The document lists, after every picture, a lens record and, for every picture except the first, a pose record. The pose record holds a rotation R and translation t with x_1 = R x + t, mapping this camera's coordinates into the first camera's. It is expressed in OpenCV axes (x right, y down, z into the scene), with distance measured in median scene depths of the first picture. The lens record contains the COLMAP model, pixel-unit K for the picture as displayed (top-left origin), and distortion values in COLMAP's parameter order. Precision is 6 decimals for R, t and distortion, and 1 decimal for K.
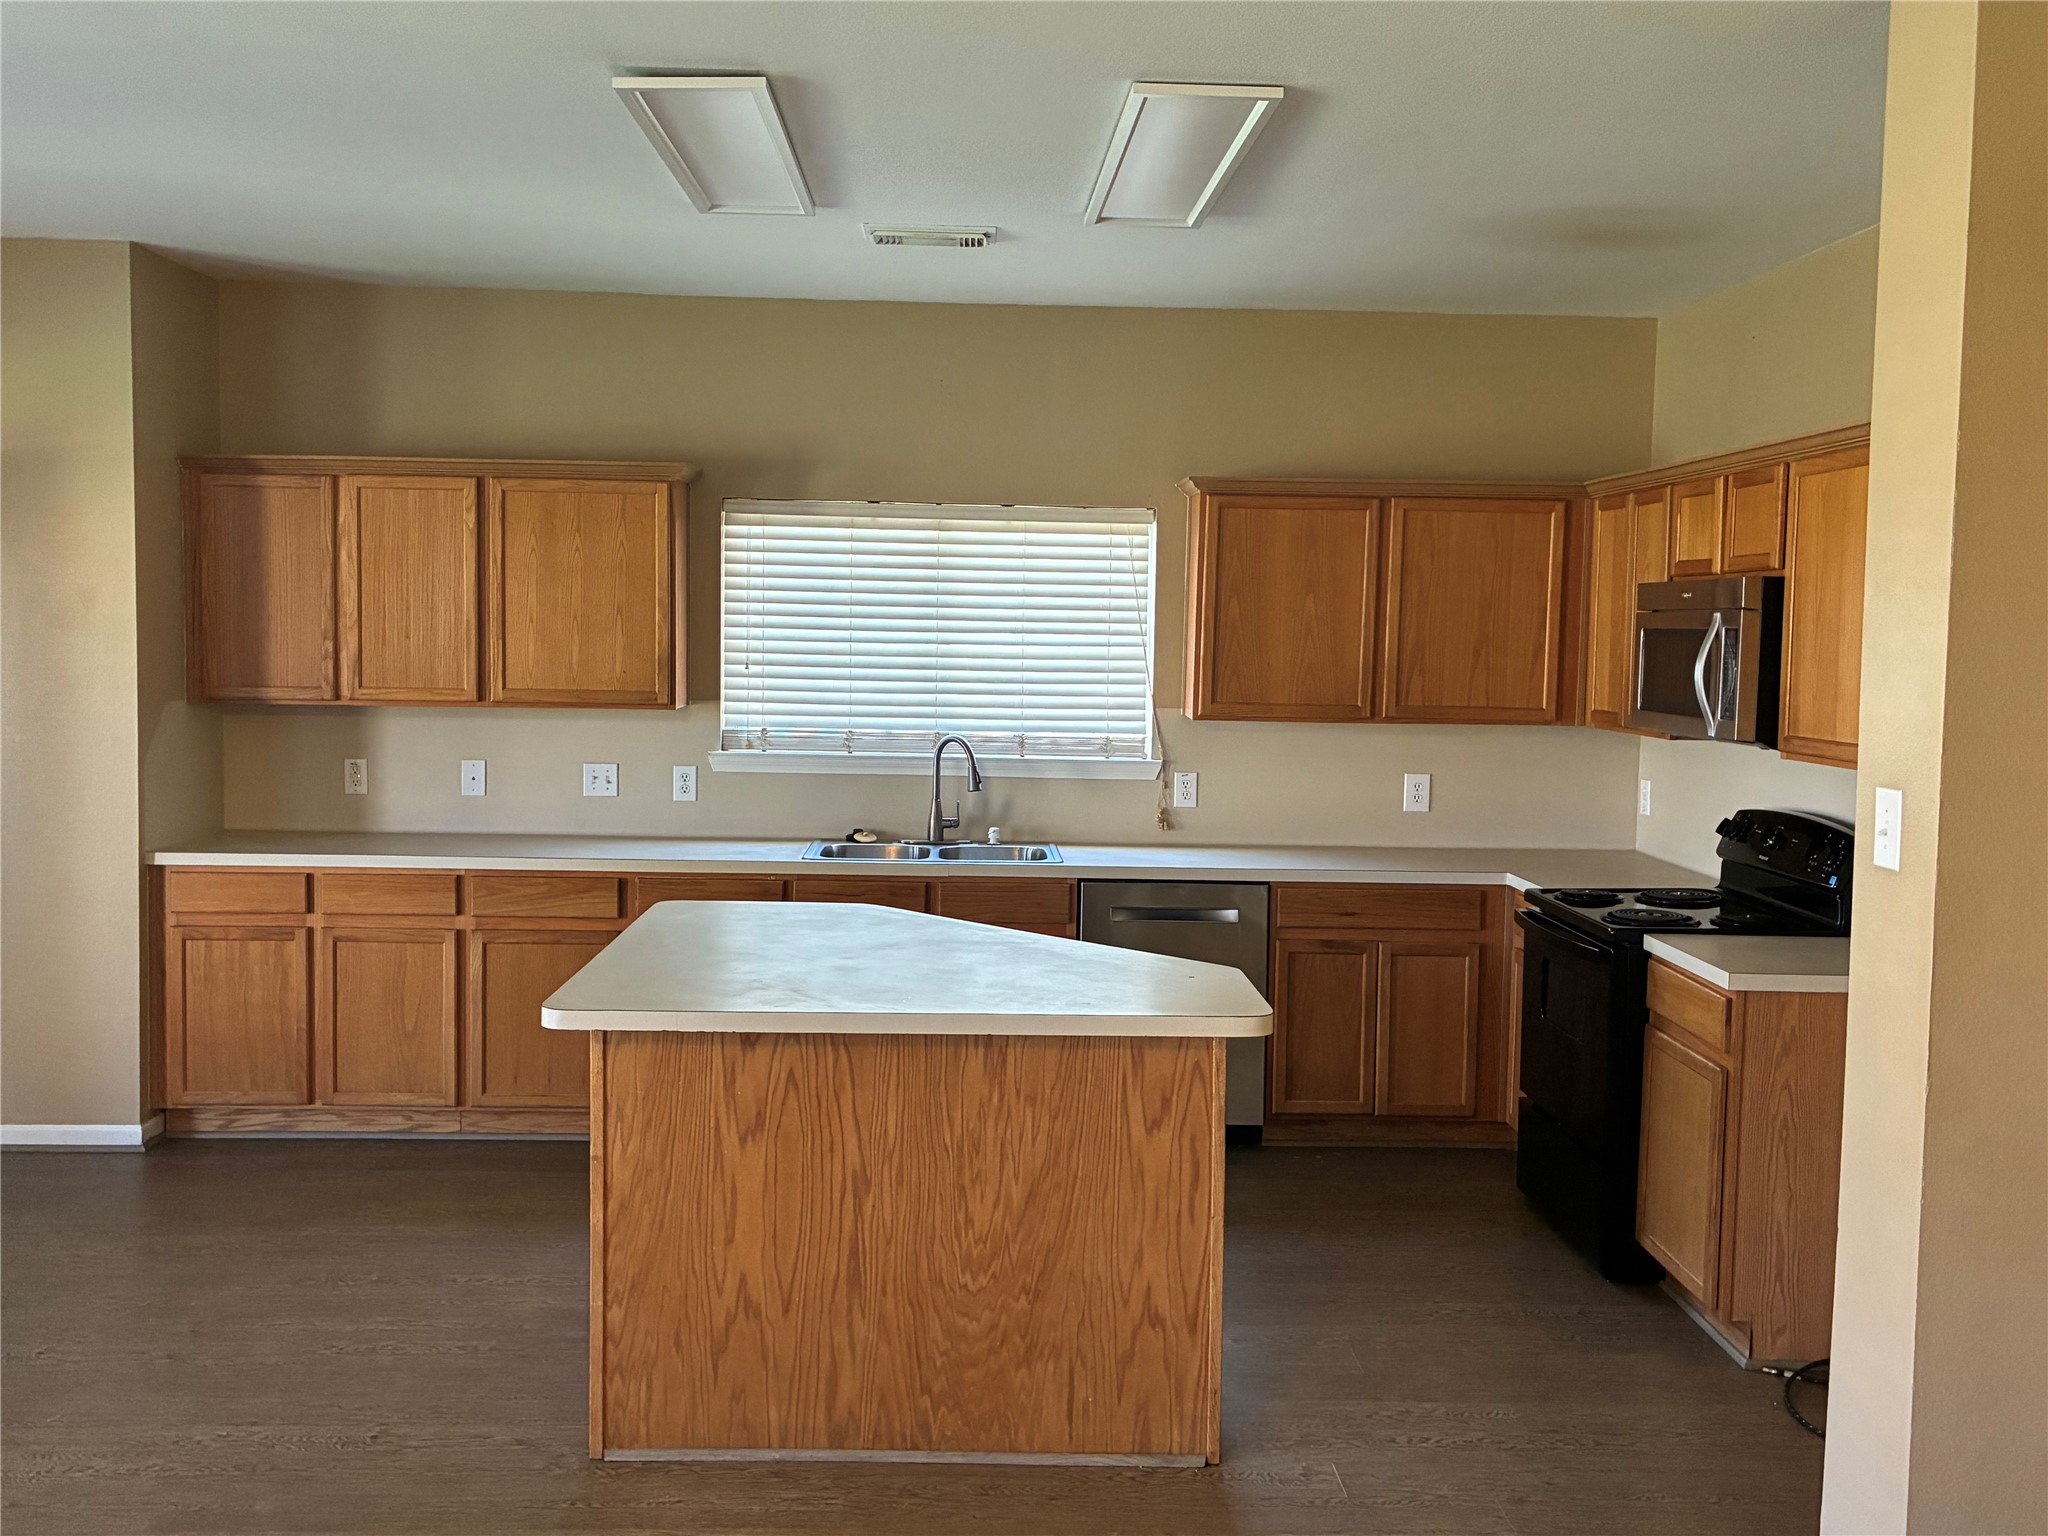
lens RADIAL K [[1922.1, 0, 1024.0], [0, 1922.1, 768.0], [0, 0, 1]] dist [0.066575, -0.013298]
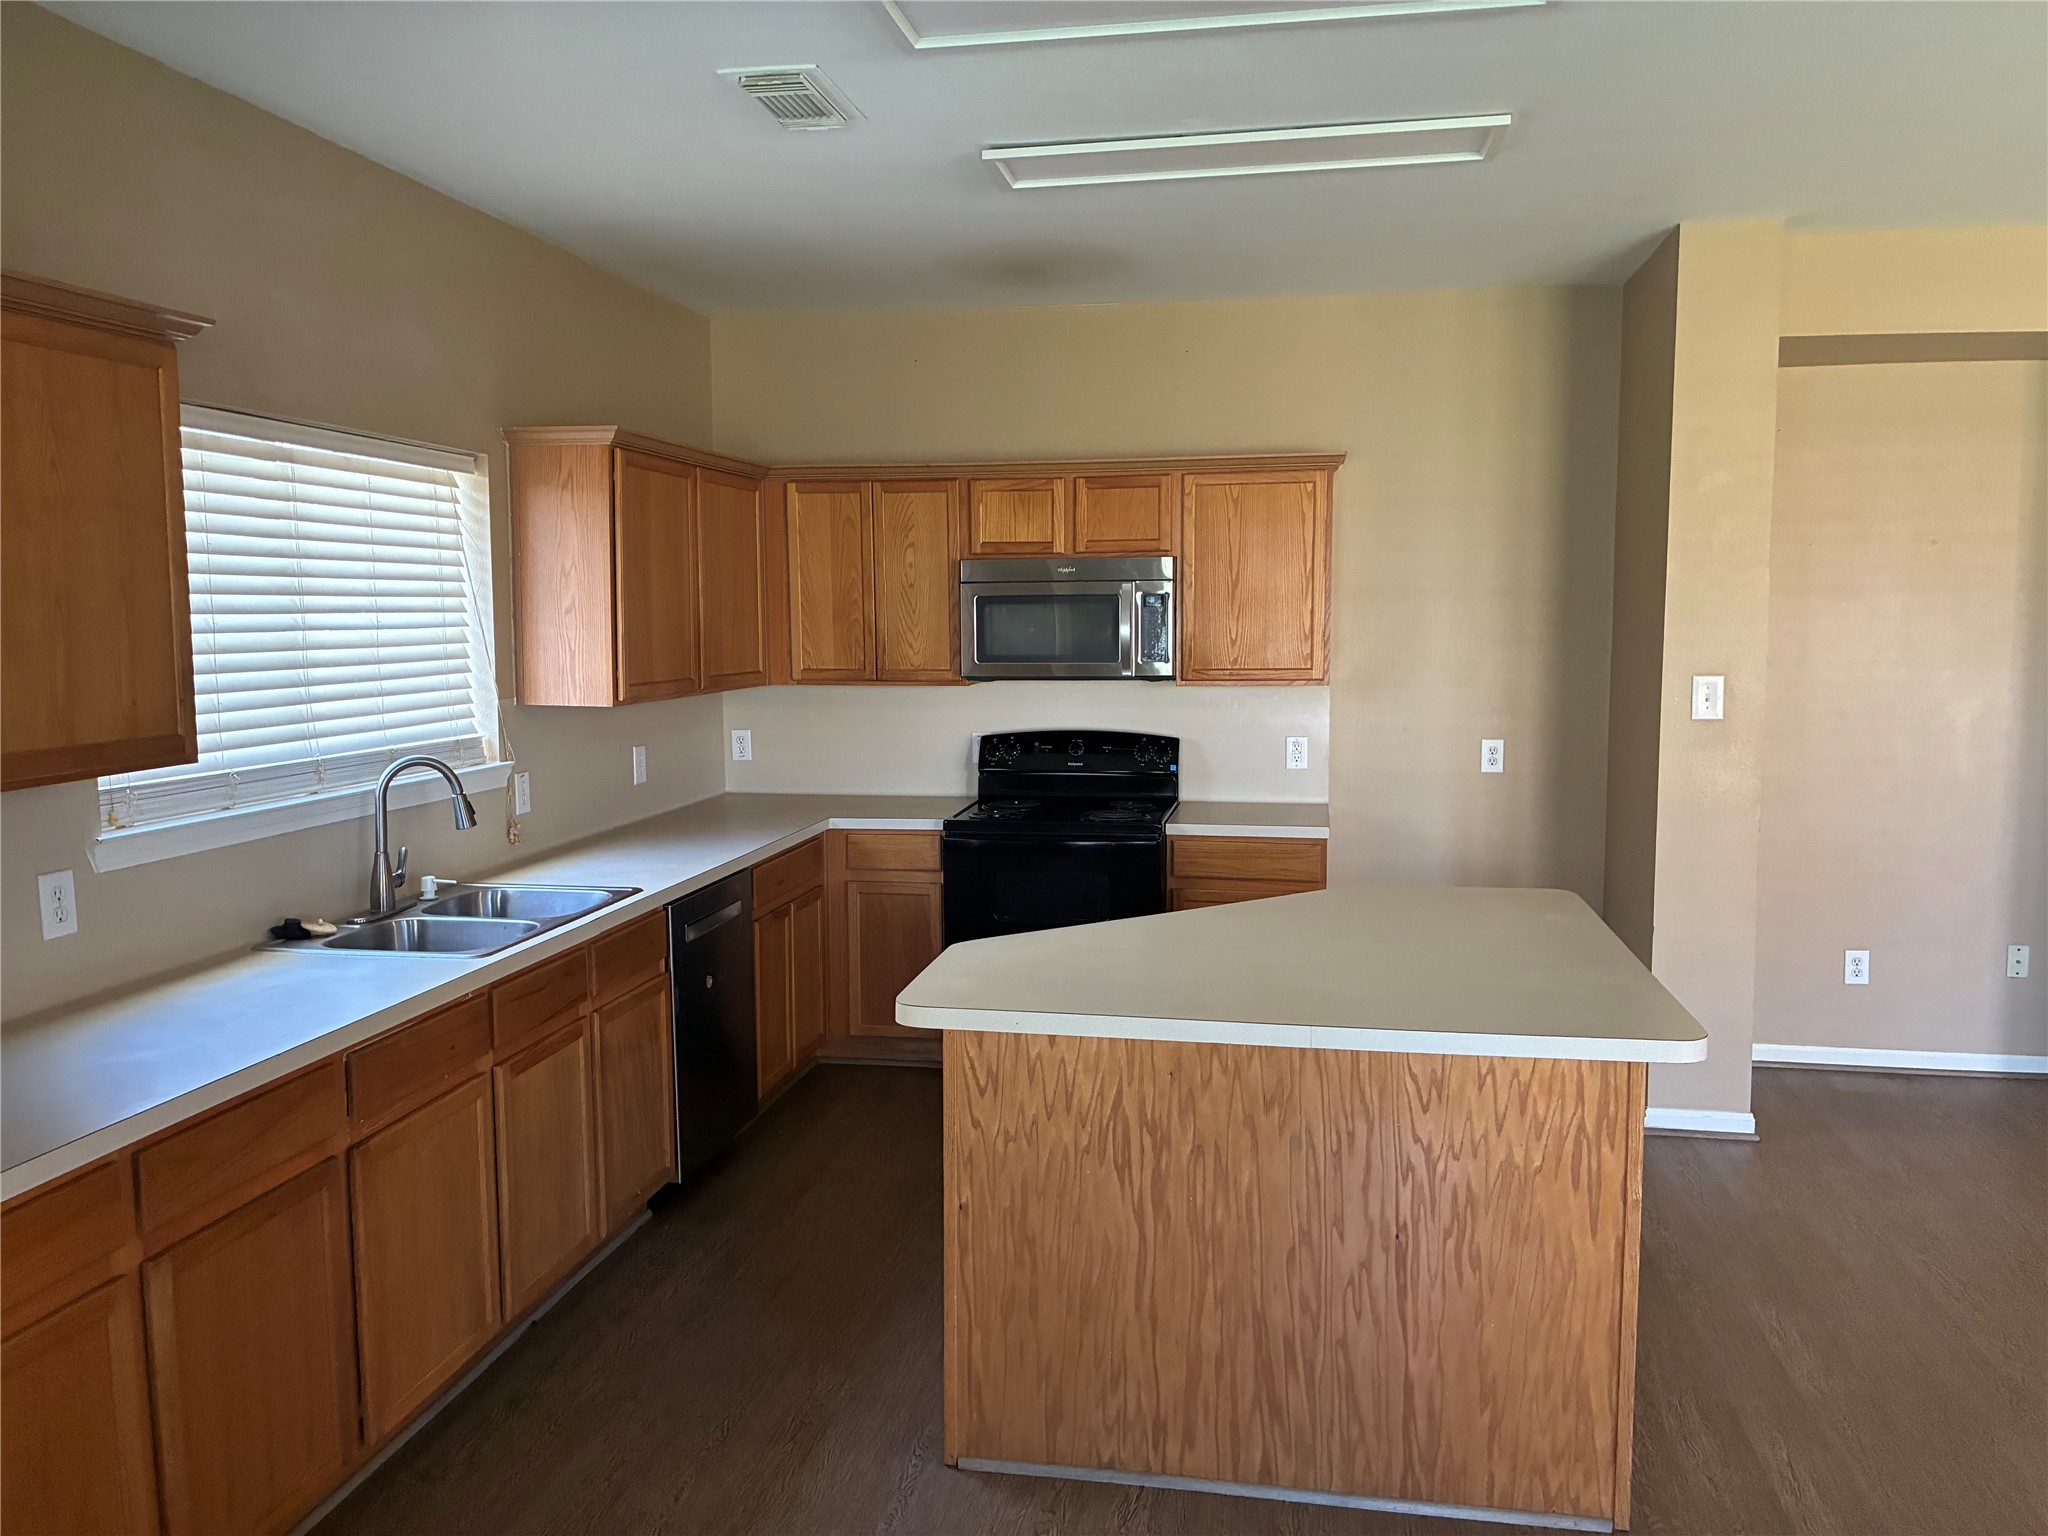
lens RADIAL K [[1539.3, 0, 1024.0], [0, 1539.3, 768.0], [0, 0, 1]] dist [0.037169, -0.072535]
pose [[0.212140, -0.120365, 0.969798, -0.591463], [0.084153, 0.990949, 0.104582, -0.058288], [-0.973609, 0.059426, 0.220349, 0.700216]]
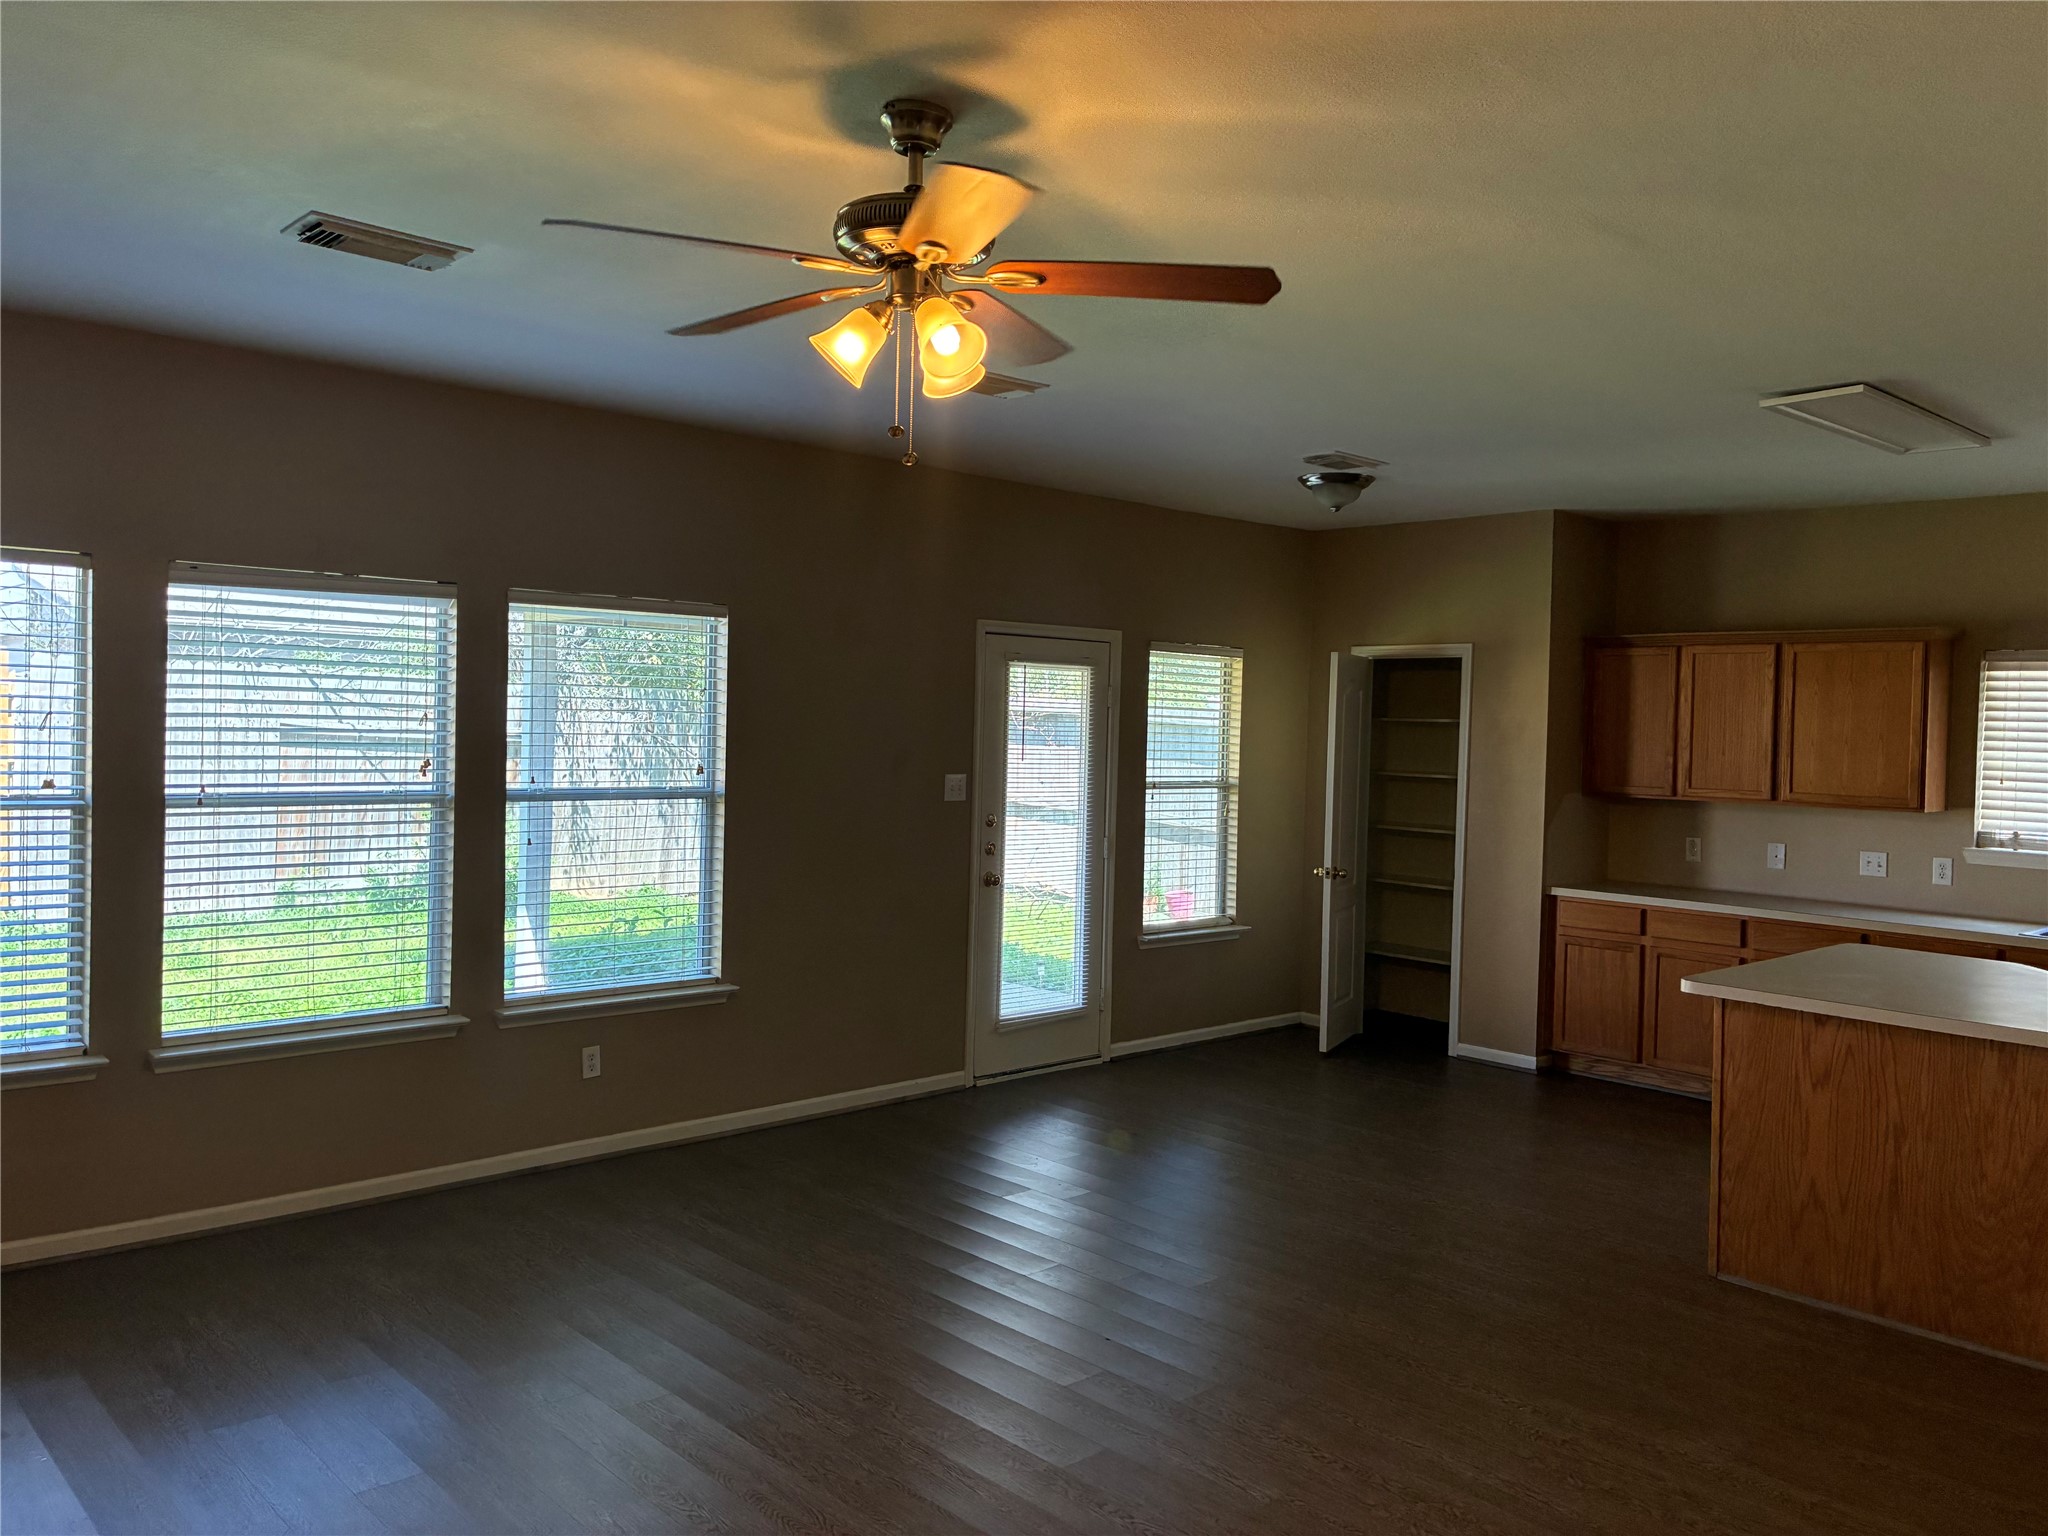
lens RADIAL K [[1539.3, 0, 1024.0], [0, 1539.3, 768.0], [0, 0, 1]] dist [0.037169, -0.072535]
pose [[0.662331, 0.021902, -0.748891, 0.210510], [-0.069400, 0.997068, -0.032218, 0.016955], [0.745990, 0.073312, 0.661910, -0.165555]]
